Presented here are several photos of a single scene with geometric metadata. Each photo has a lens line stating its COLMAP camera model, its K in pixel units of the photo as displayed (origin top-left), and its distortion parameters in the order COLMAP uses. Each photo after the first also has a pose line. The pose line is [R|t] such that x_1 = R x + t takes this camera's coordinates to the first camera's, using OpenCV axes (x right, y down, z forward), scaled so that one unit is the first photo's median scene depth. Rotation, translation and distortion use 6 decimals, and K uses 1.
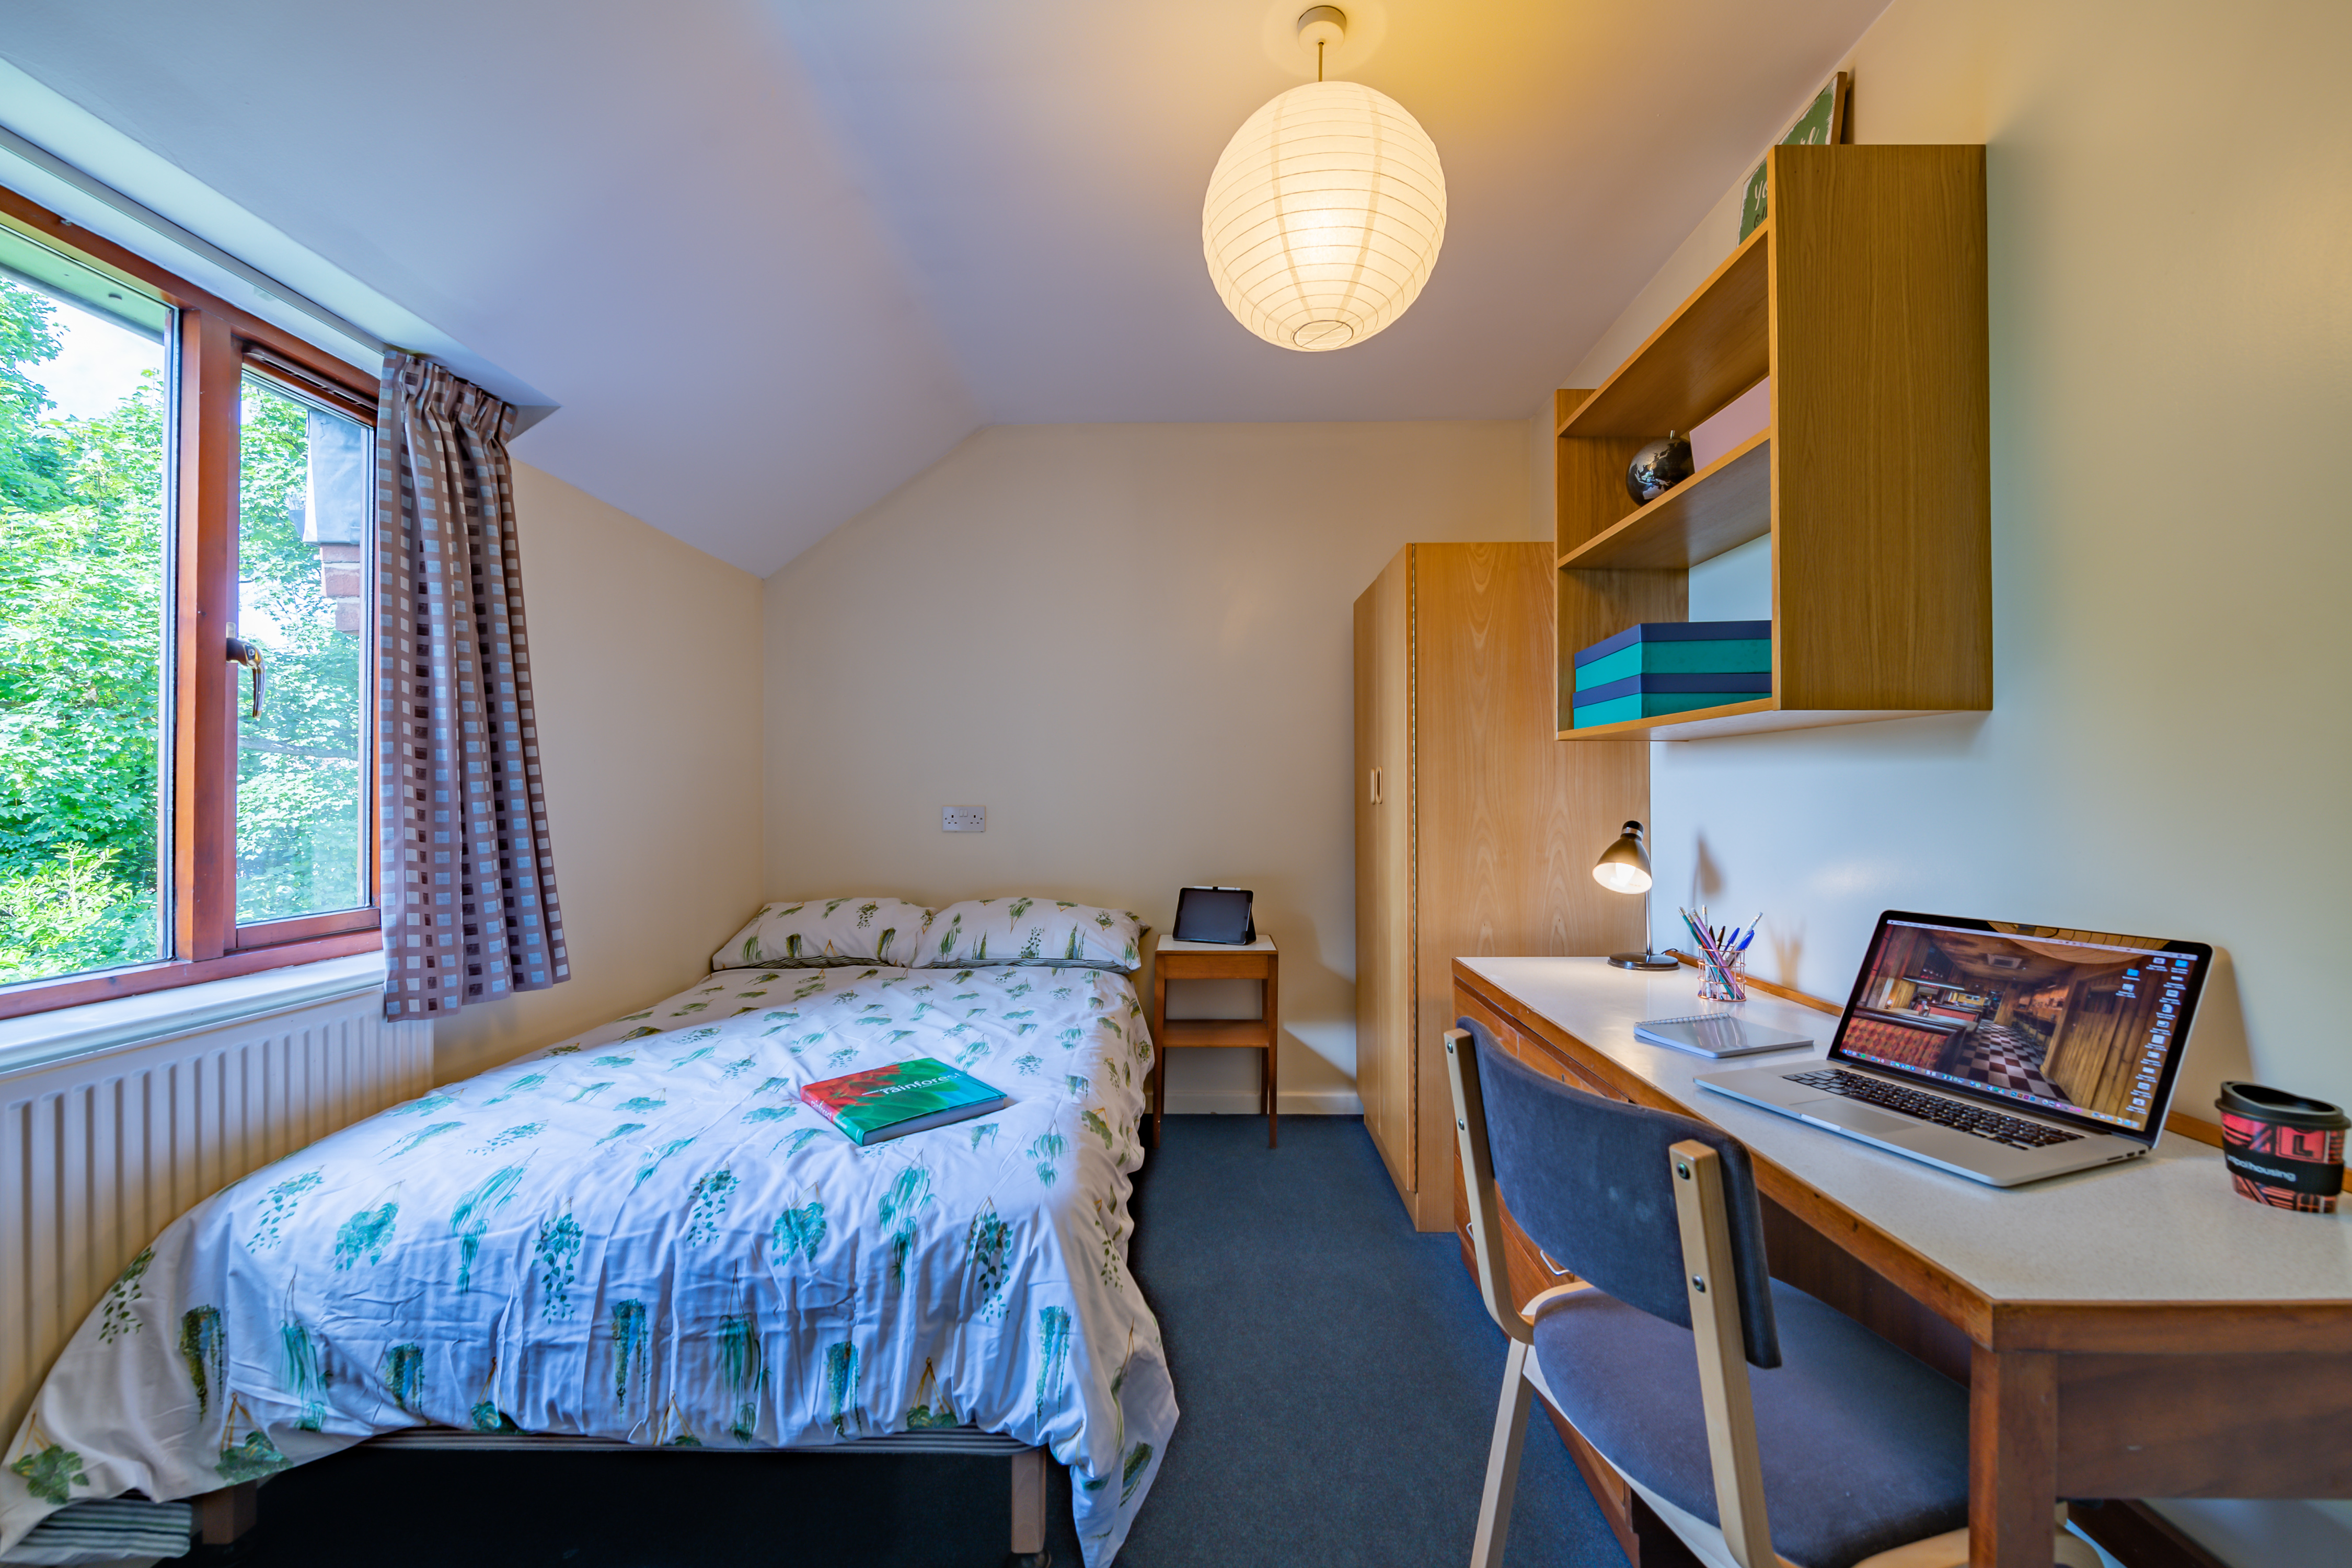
lens RADIAL K [[952.8, 0, 1176.0], [0, 952.8, 784.0], [0, 0, 1]] dist [-0.013648, 0.000245]
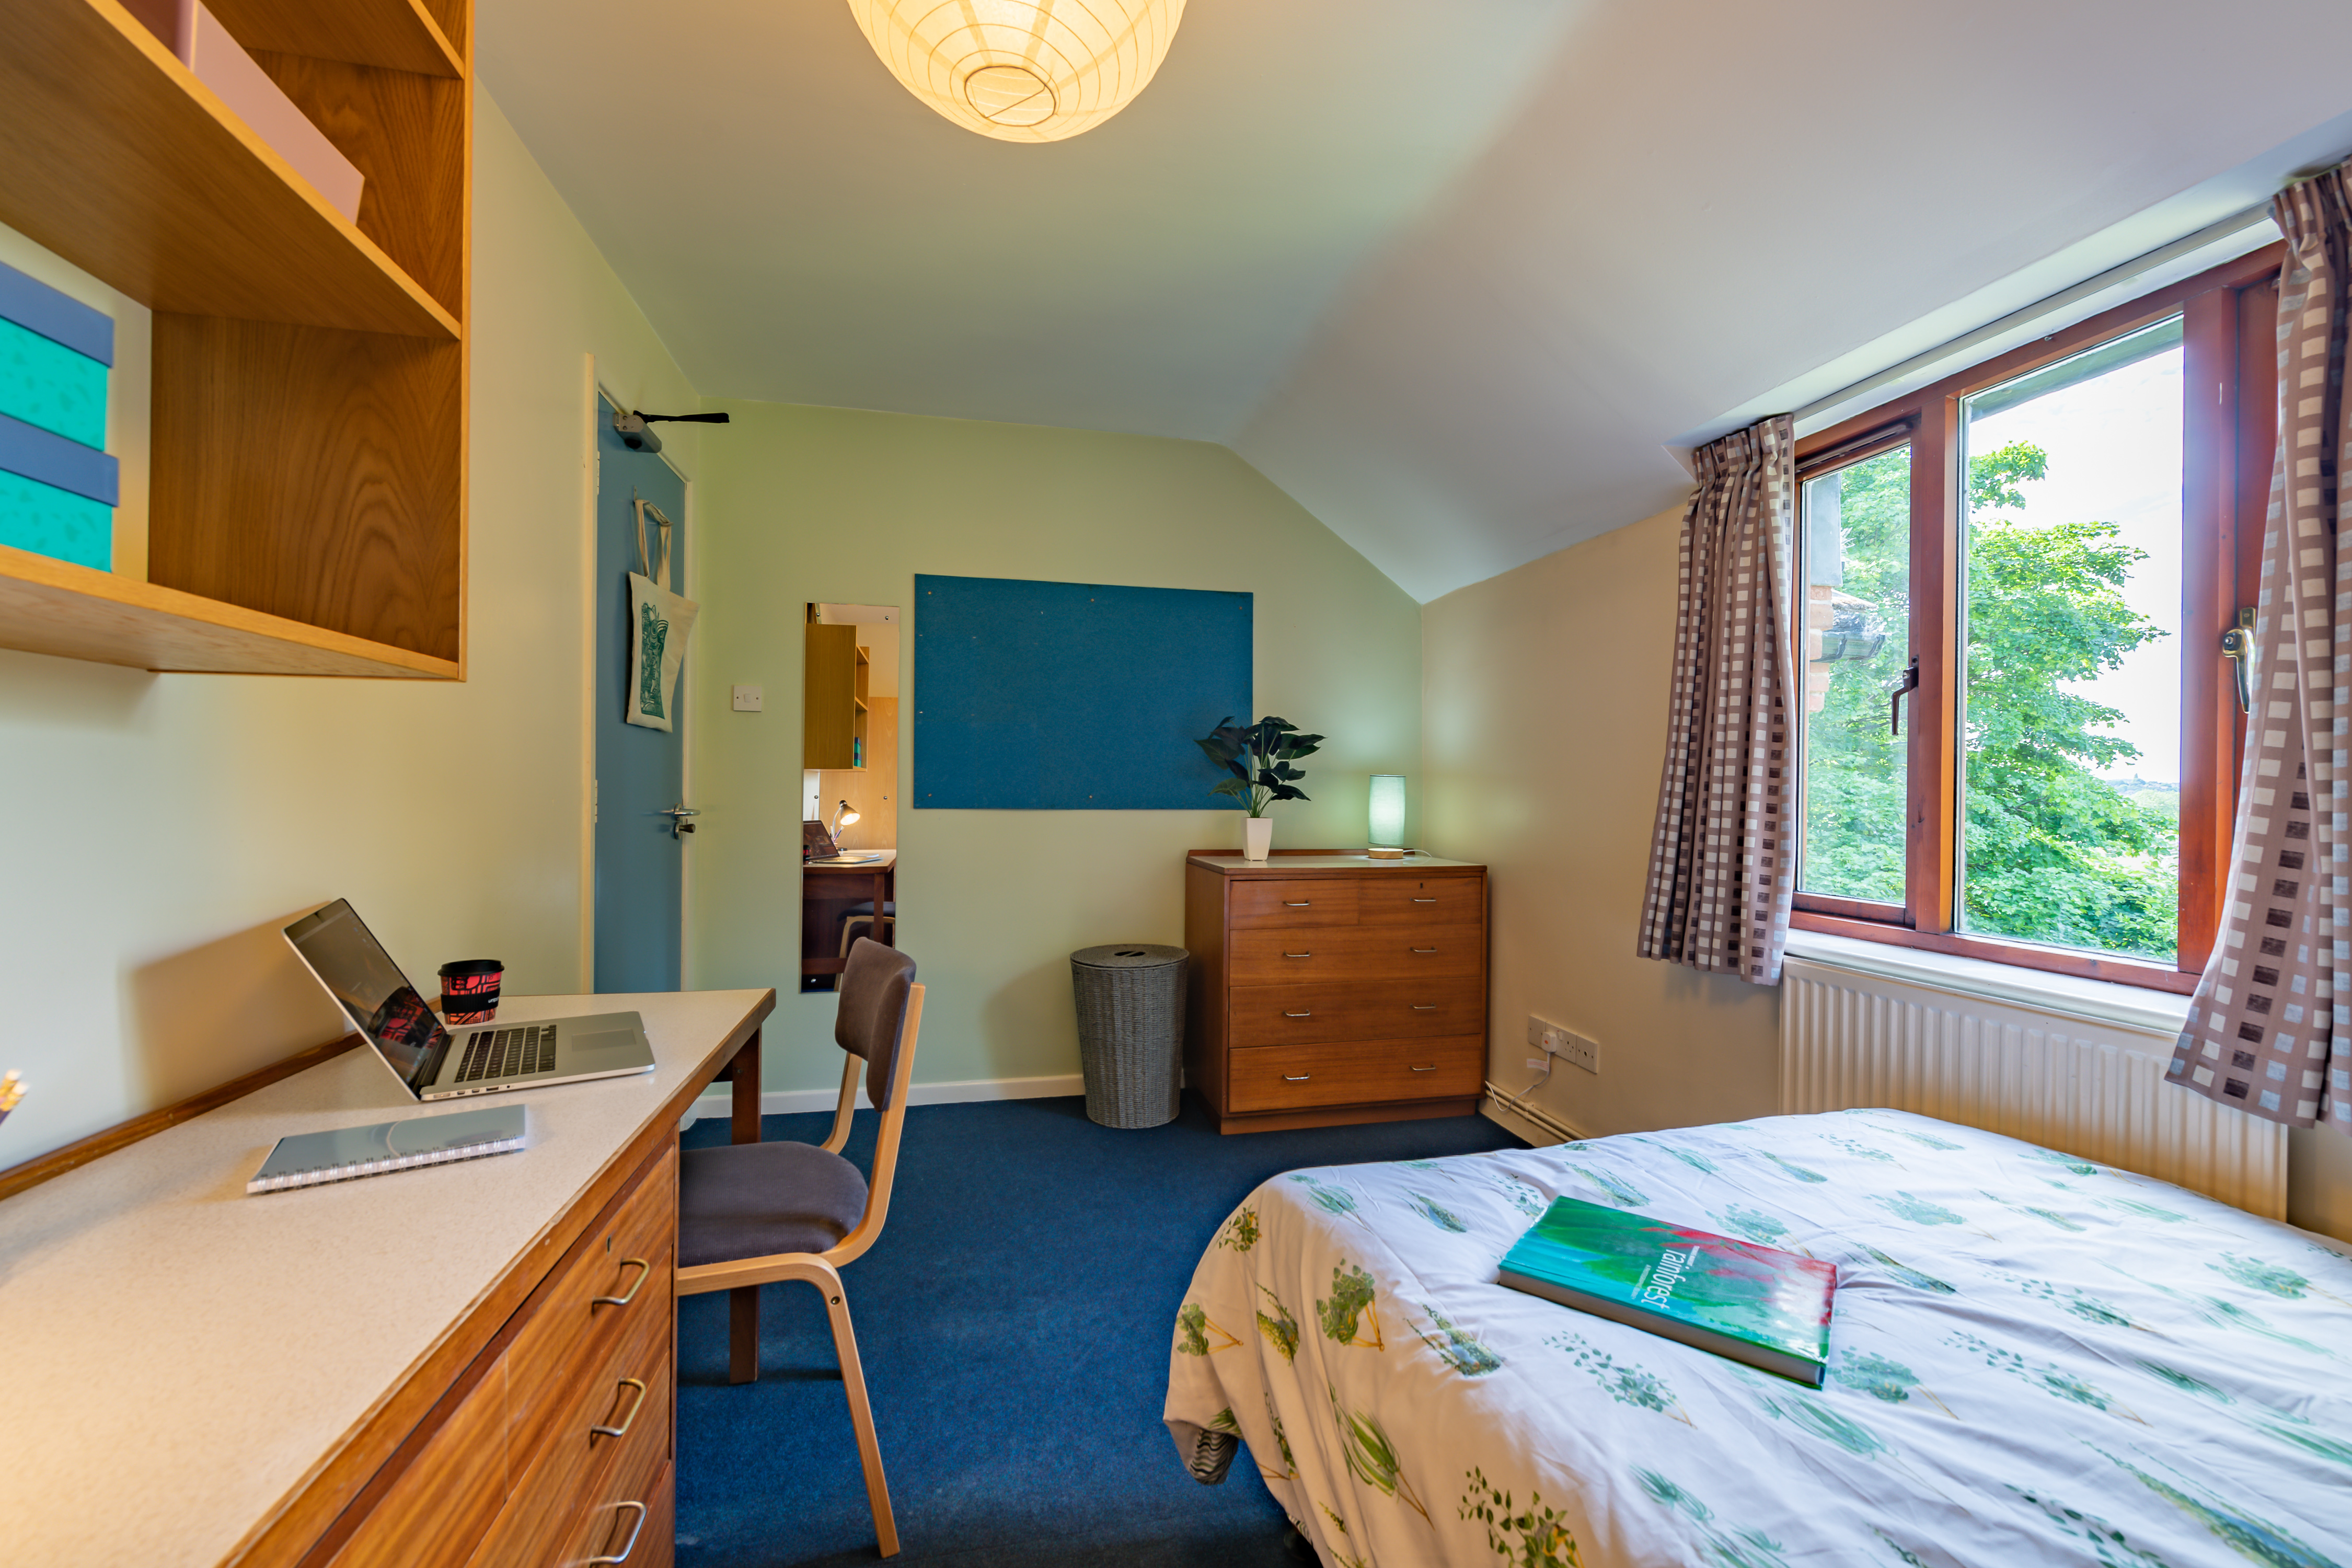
lens RADIAL K [[952.8, 0, 1176.0], [0, 952.8, 784.0], [0, 0, 1]] dist [-0.013648, 0.000245]
pose [[-0.970216, -0.009241, -0.242066, 0.187015], [-0.006138, 0.999889, -0.013567, 0.014322], [0.242164, -0.011677, -0.970165, 1.559606]]
